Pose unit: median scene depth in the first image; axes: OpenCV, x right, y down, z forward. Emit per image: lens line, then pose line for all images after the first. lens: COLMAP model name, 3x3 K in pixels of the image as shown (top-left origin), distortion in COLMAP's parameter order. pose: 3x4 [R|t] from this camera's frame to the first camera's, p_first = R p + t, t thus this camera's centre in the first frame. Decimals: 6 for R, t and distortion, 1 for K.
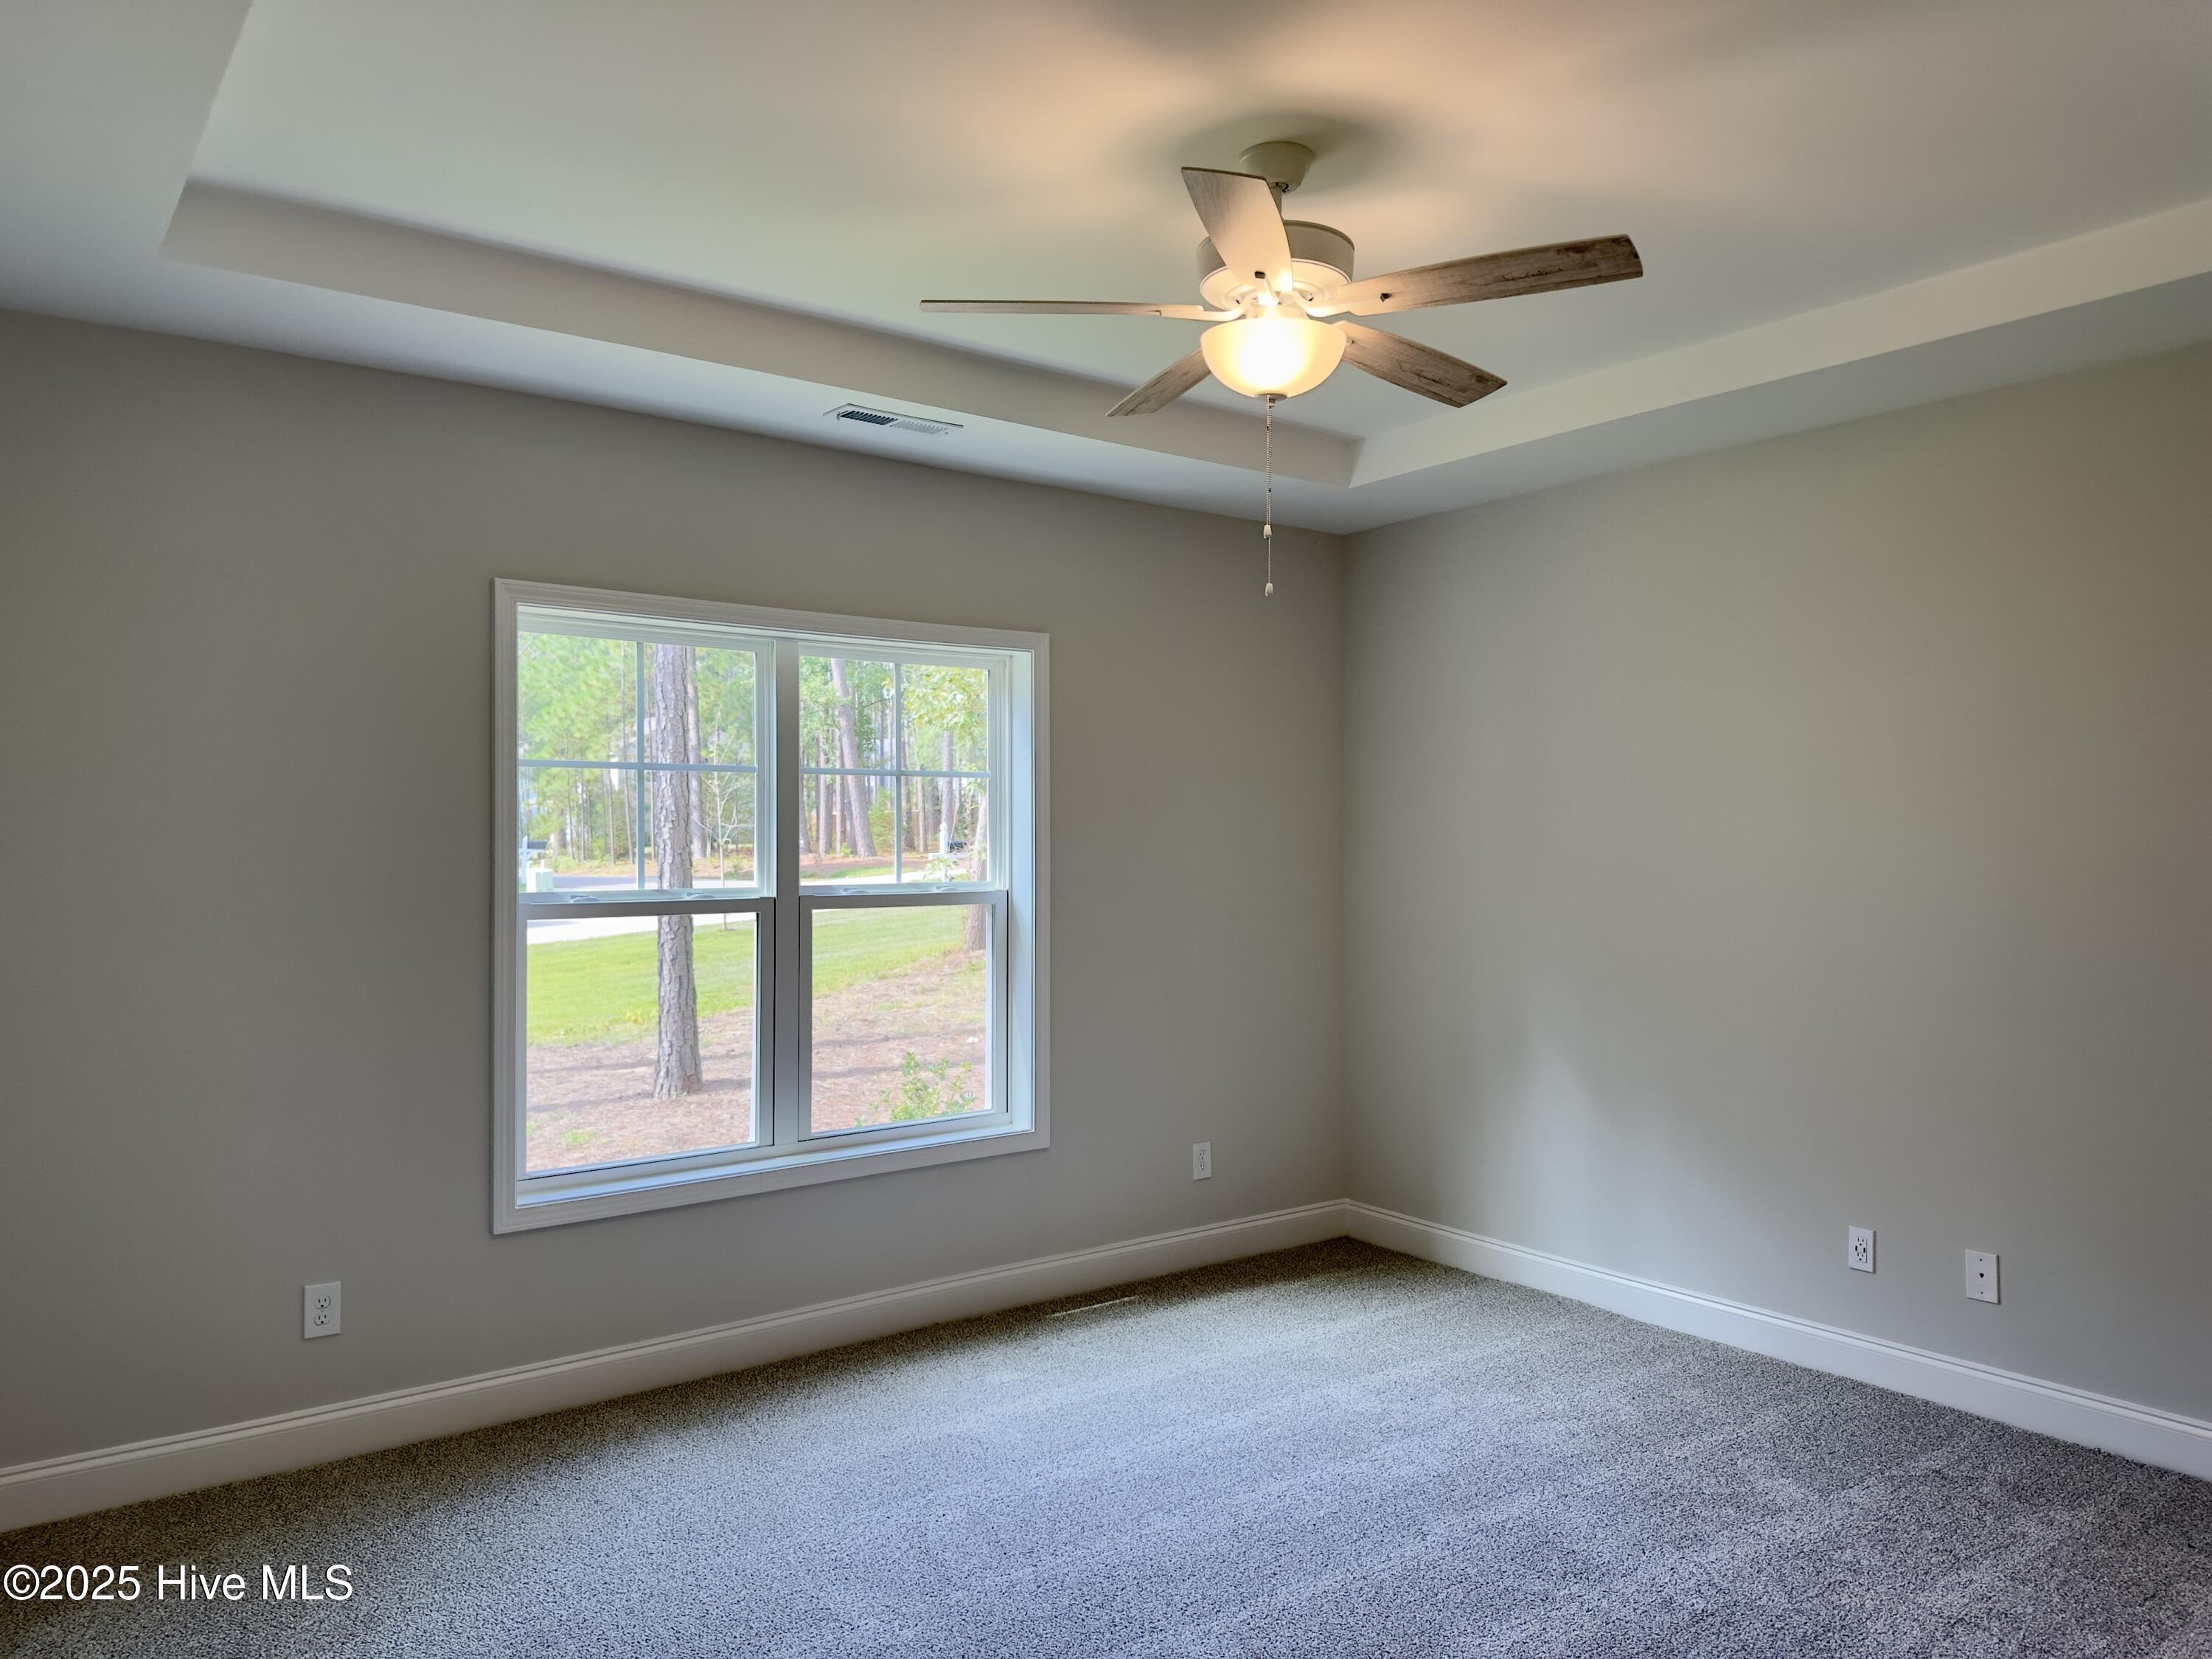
lens RADIAL K [[1539.8, 0, 1115.2], [0, 1539.8, 824.1], [0, 0, 1]] dist [0.066736, -0.068611]
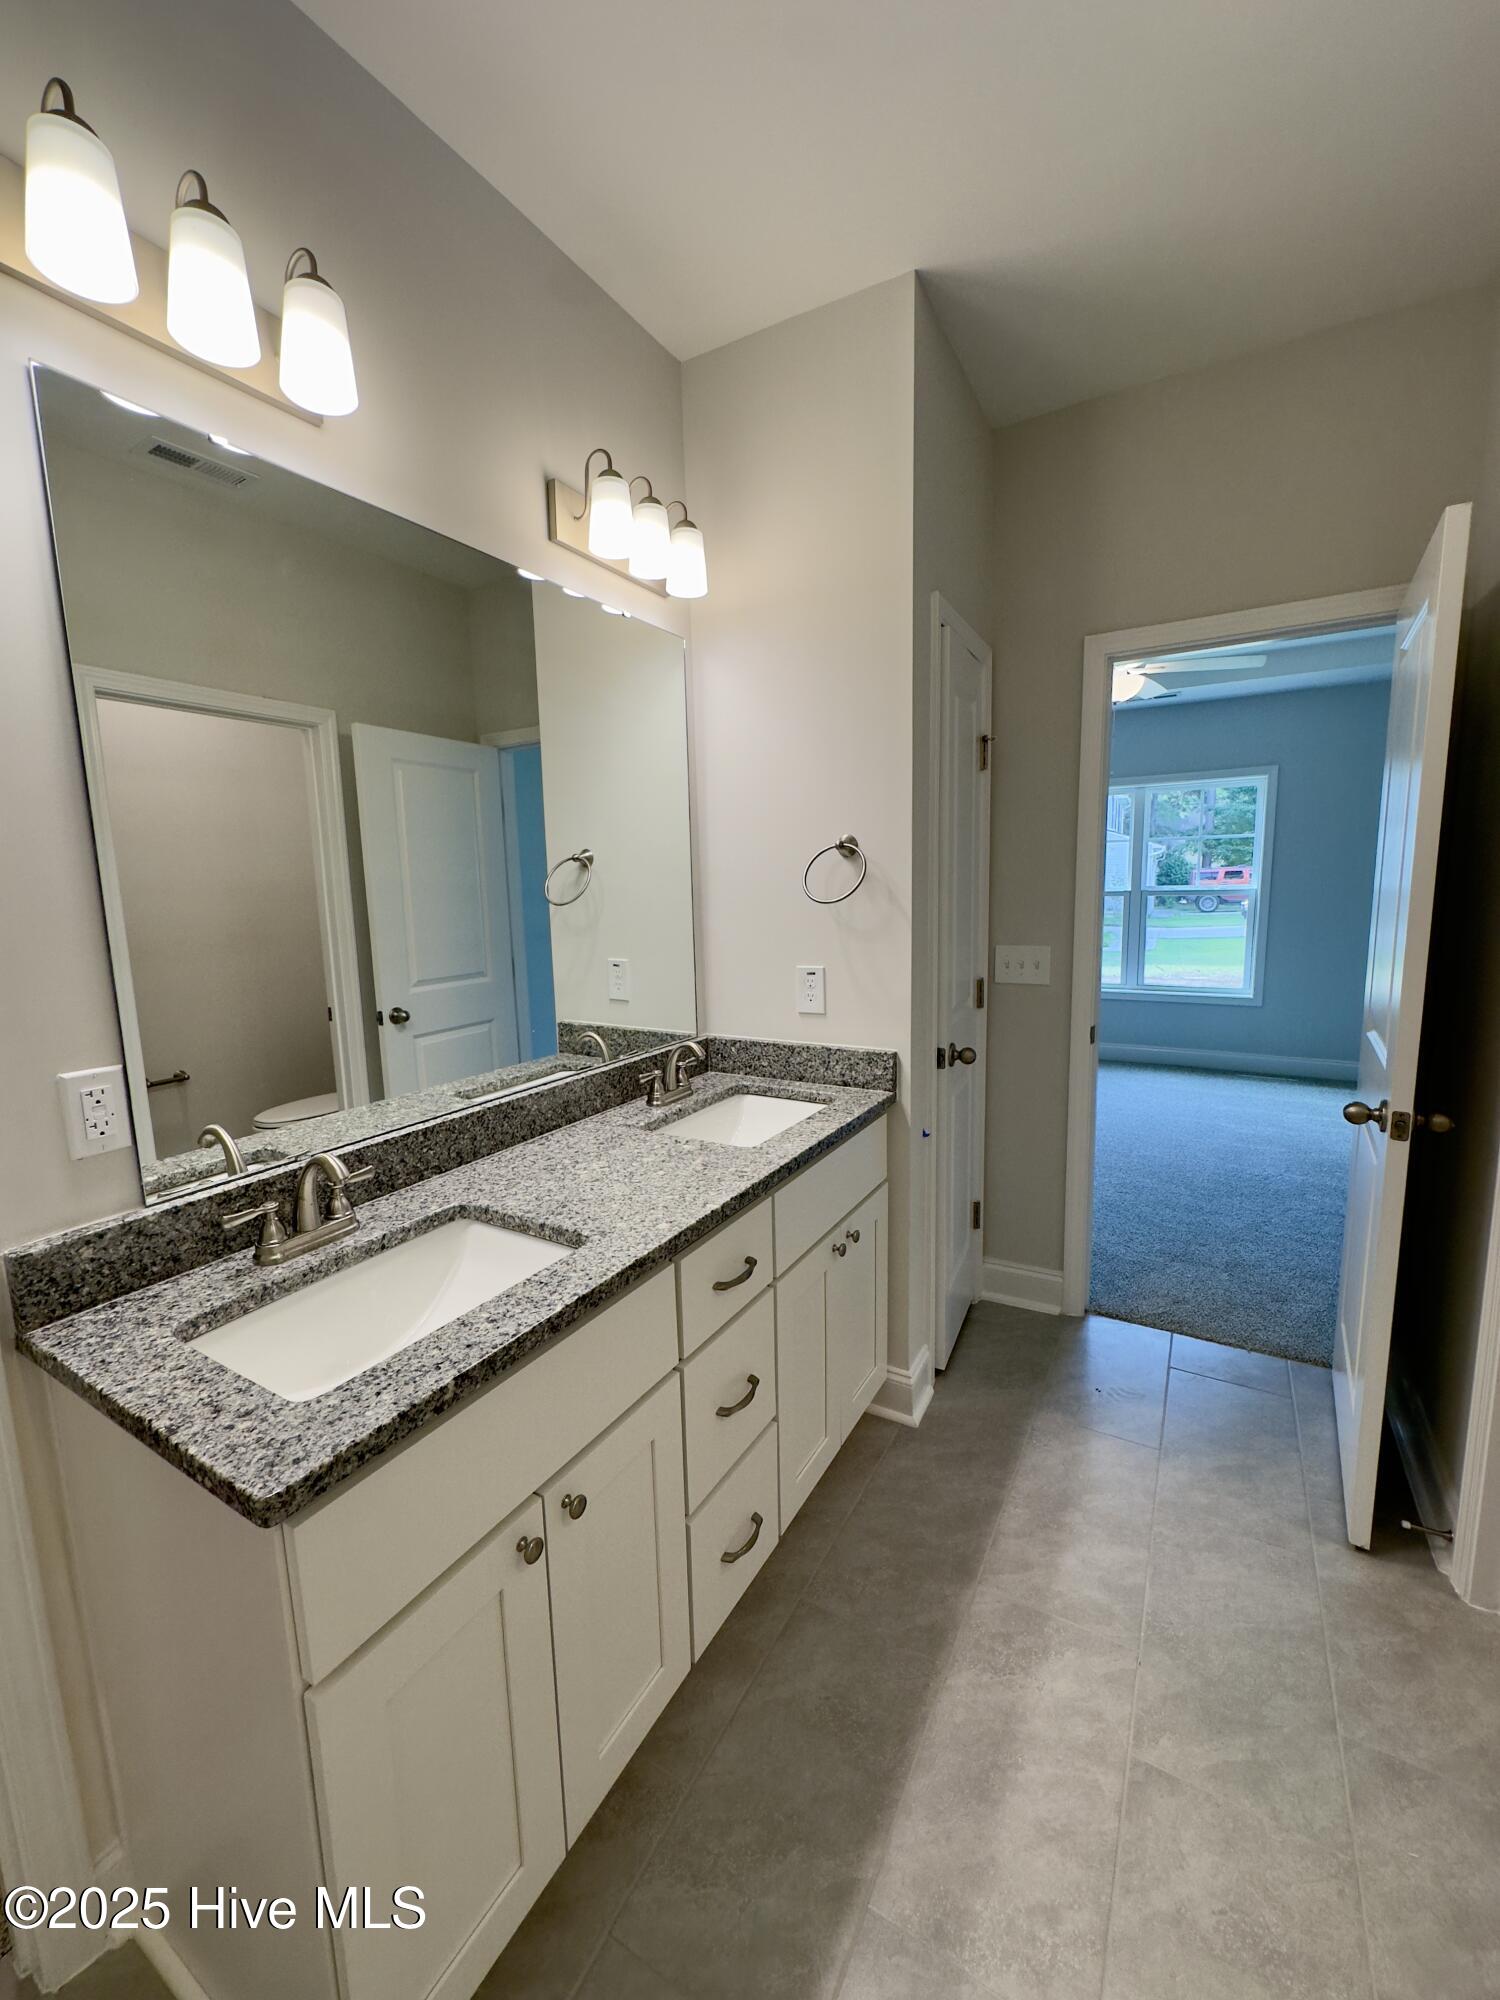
lens RADIAL K [[793.3, 0, 750.0], [0, 793.3, 1000.0], [0, 0, 1]] dist [-0.010631, 0.001195]
pose [[0.376099, 0.127261, -0.917799, 0.903937], [0.030733, 0.988265, 0.149626, 0.013899], [0.926070, -0.084481, 0.367774, -0.114991]]
